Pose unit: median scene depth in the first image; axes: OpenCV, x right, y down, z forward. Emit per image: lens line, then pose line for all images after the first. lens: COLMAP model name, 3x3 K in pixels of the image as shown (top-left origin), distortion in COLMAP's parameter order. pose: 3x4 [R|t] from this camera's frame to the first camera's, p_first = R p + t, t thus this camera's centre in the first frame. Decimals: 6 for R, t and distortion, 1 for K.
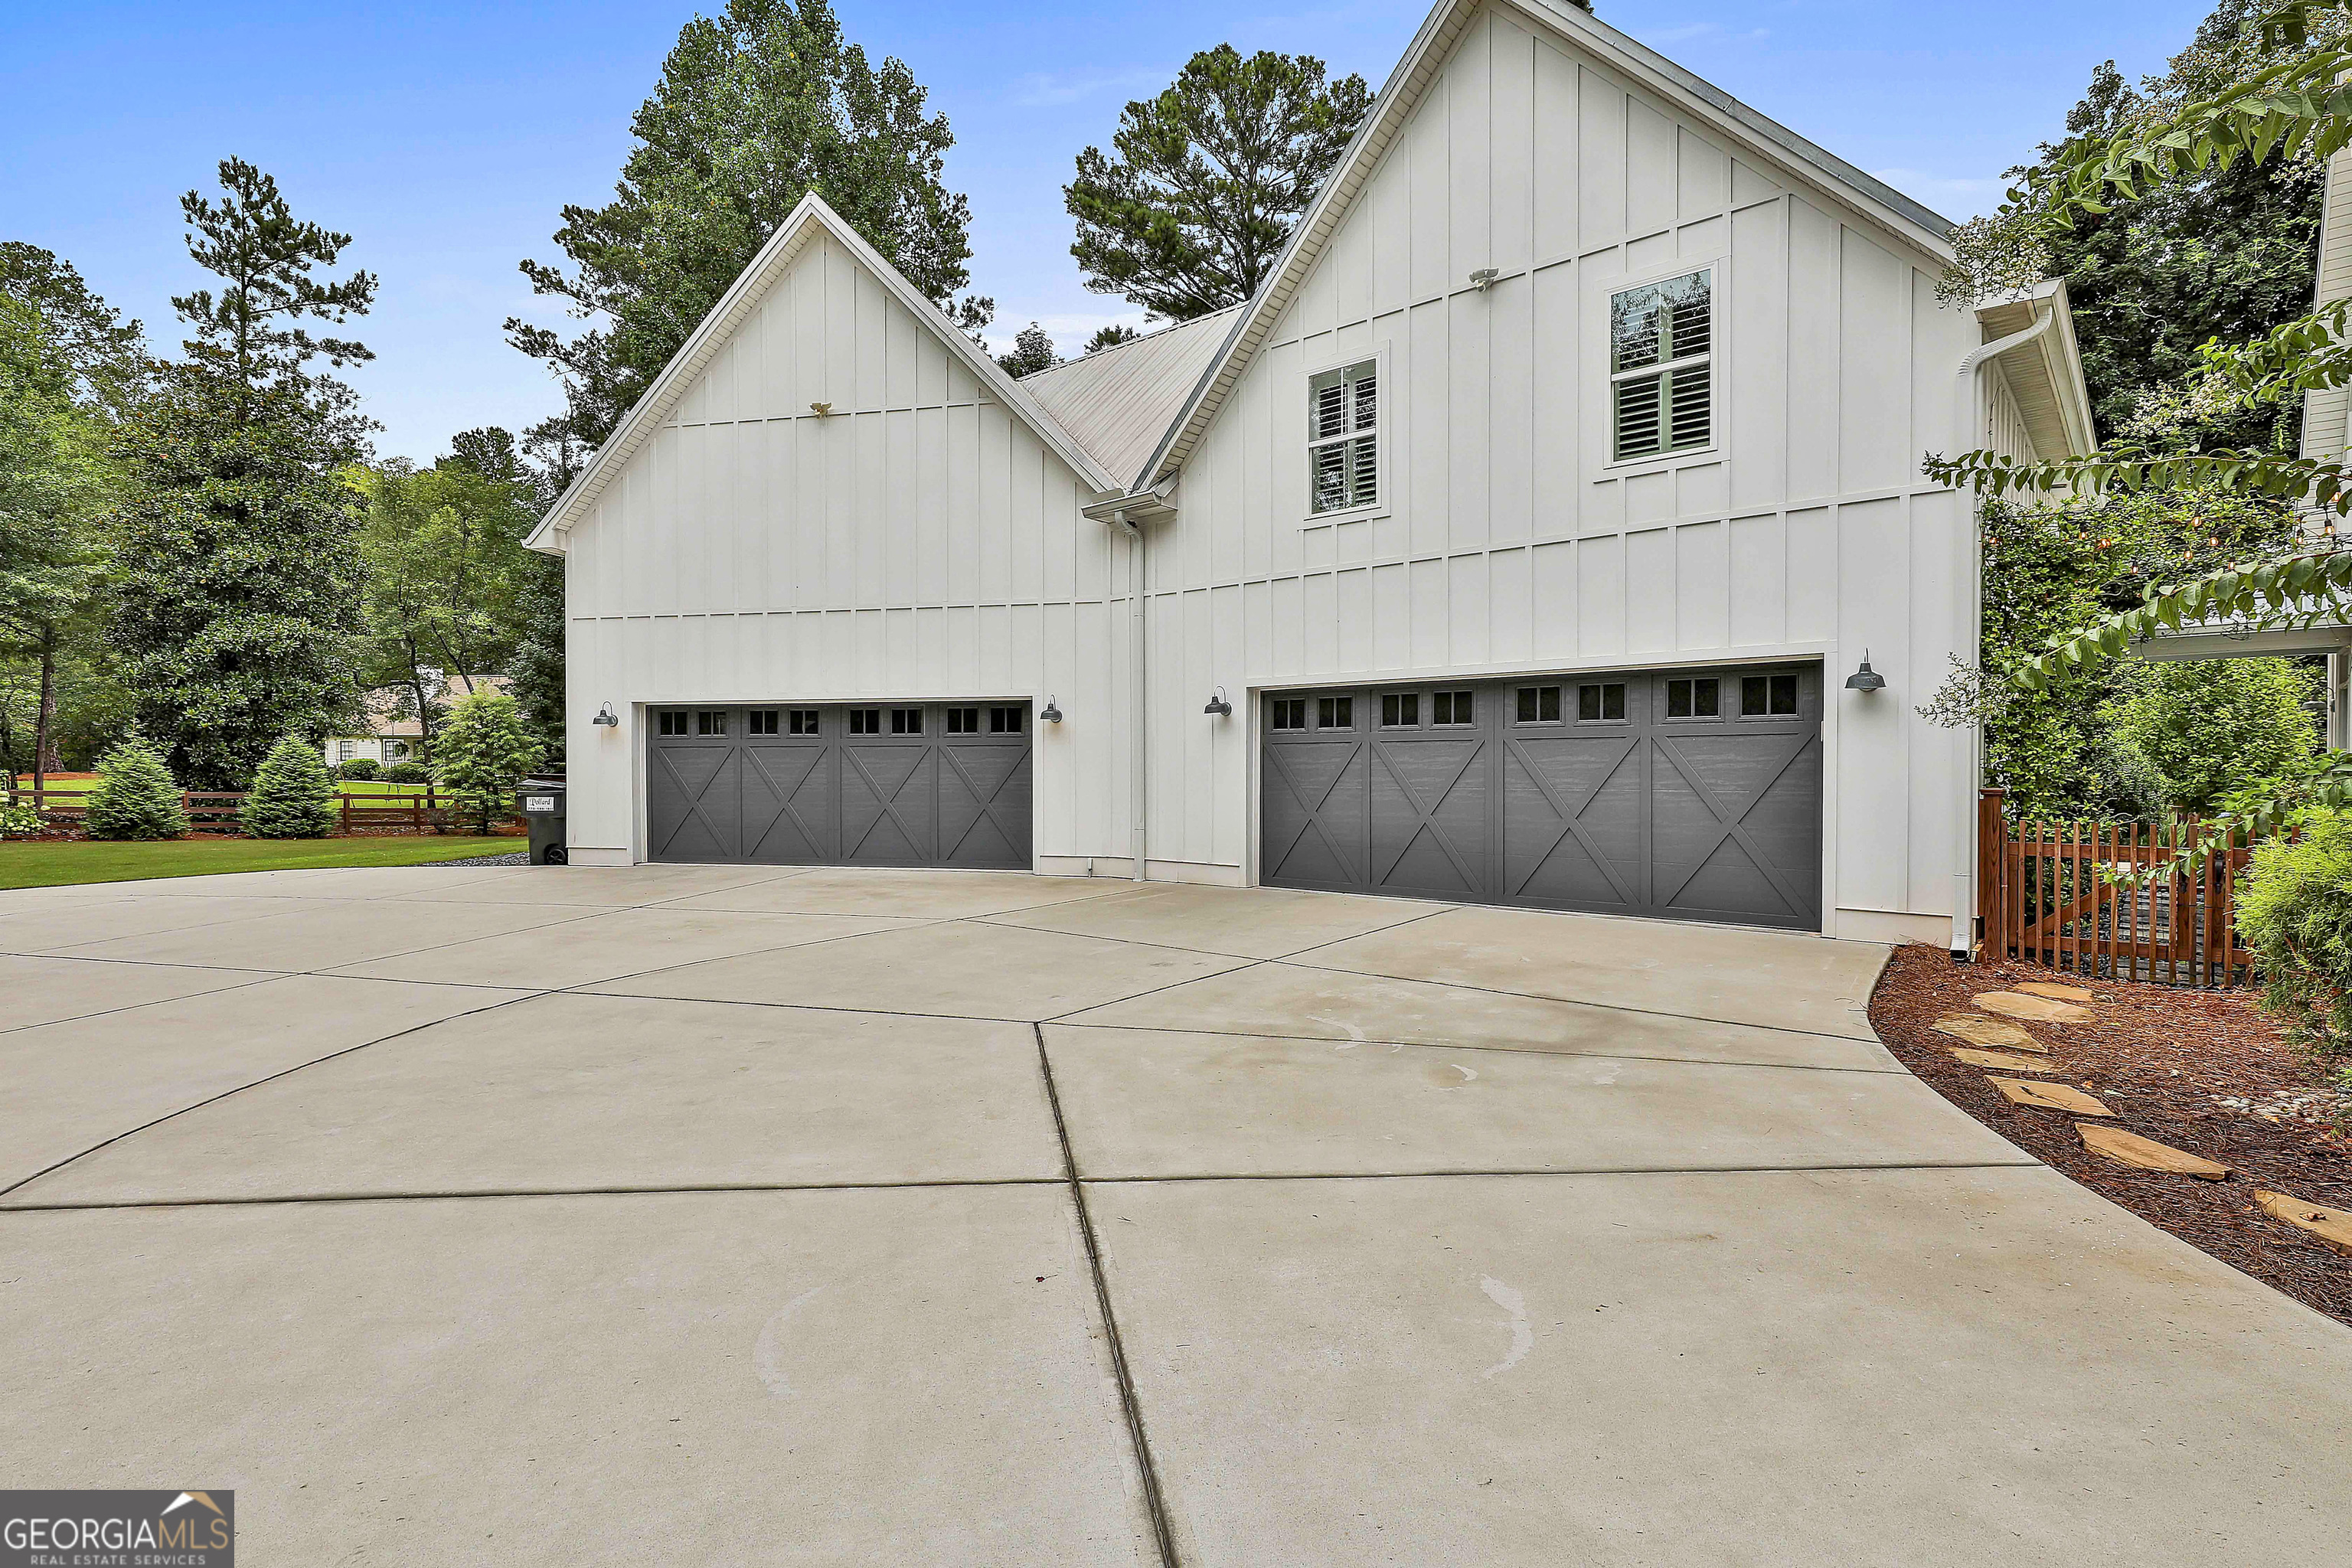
lens RADIAL K [[1128.3, 0, 1182.3], [0, 1128.3, 777.6], [0, 0, 1]] dist [0.000819, -0.000025]
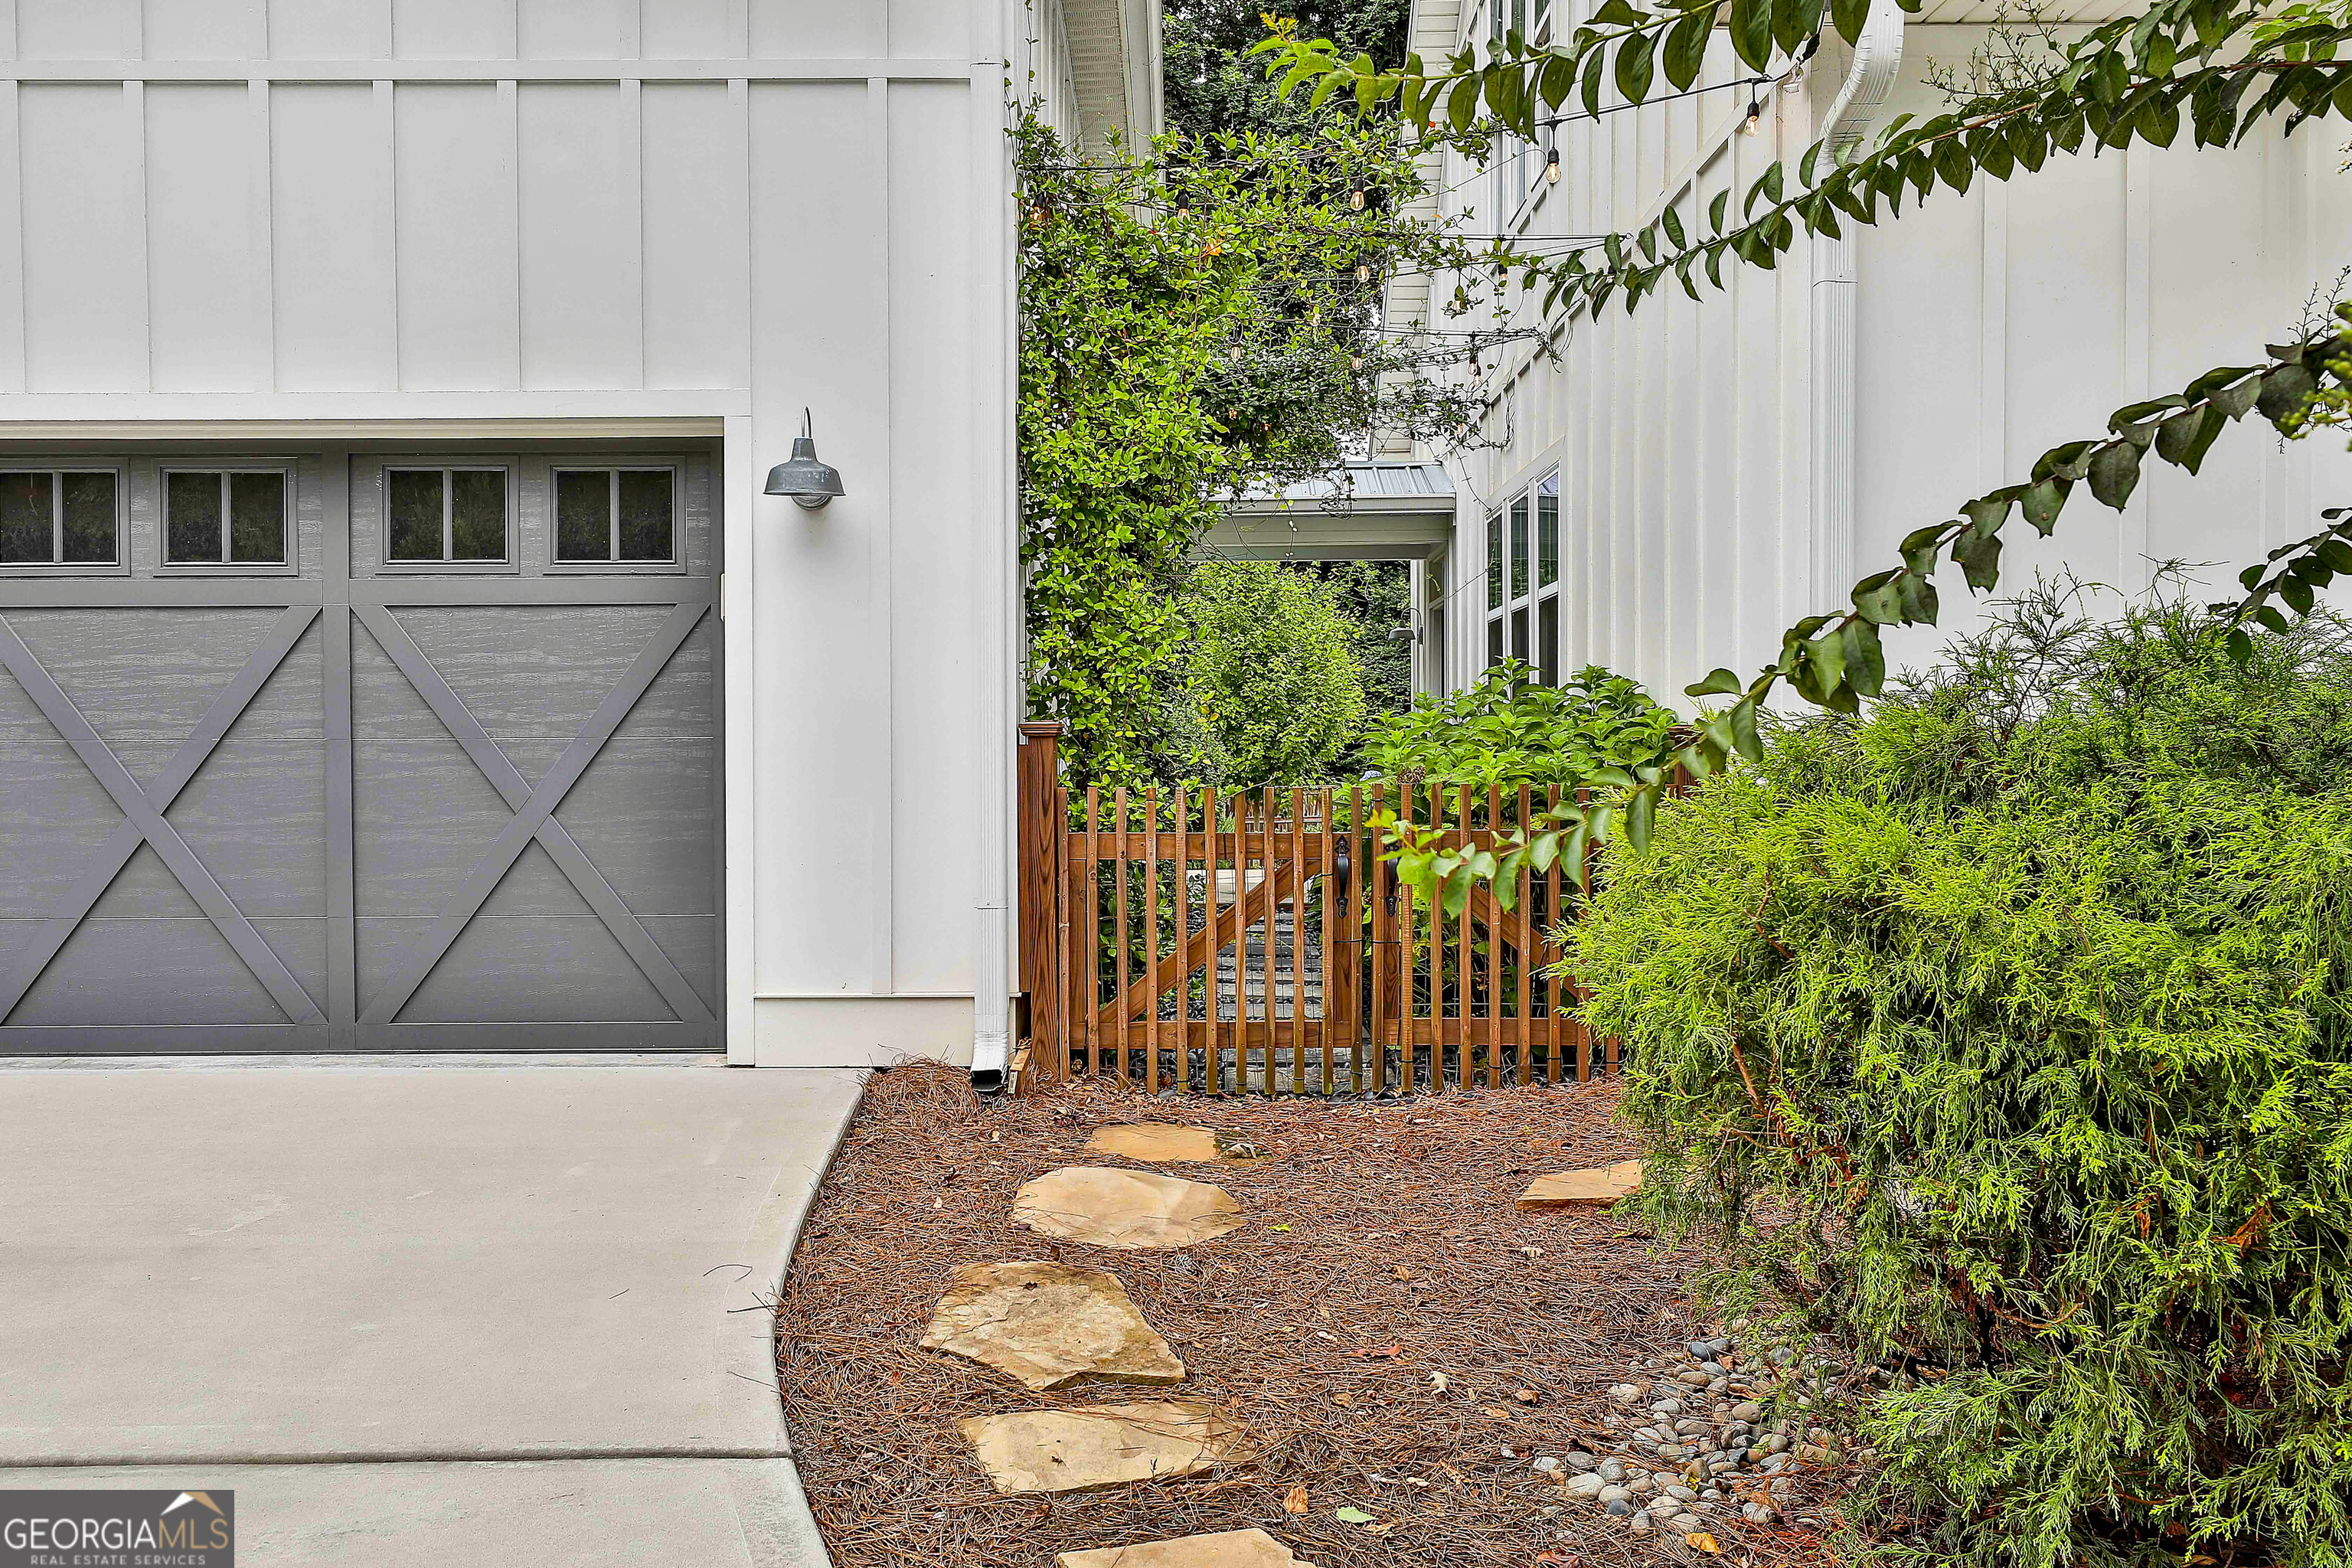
lens RADIAL K [[1585.5, 0, 1176.0], [0, 1585.5, 784.0], [0, 0, 1]] dist [-0.001361, 0.000149]
pose [[0.751376, -0.009208, 0.659810, 0.282774], [0.010426, 0.999943, 0.002082, 0.031060], [-0.659792, 0.005315, 0.751429, 0.408235]]
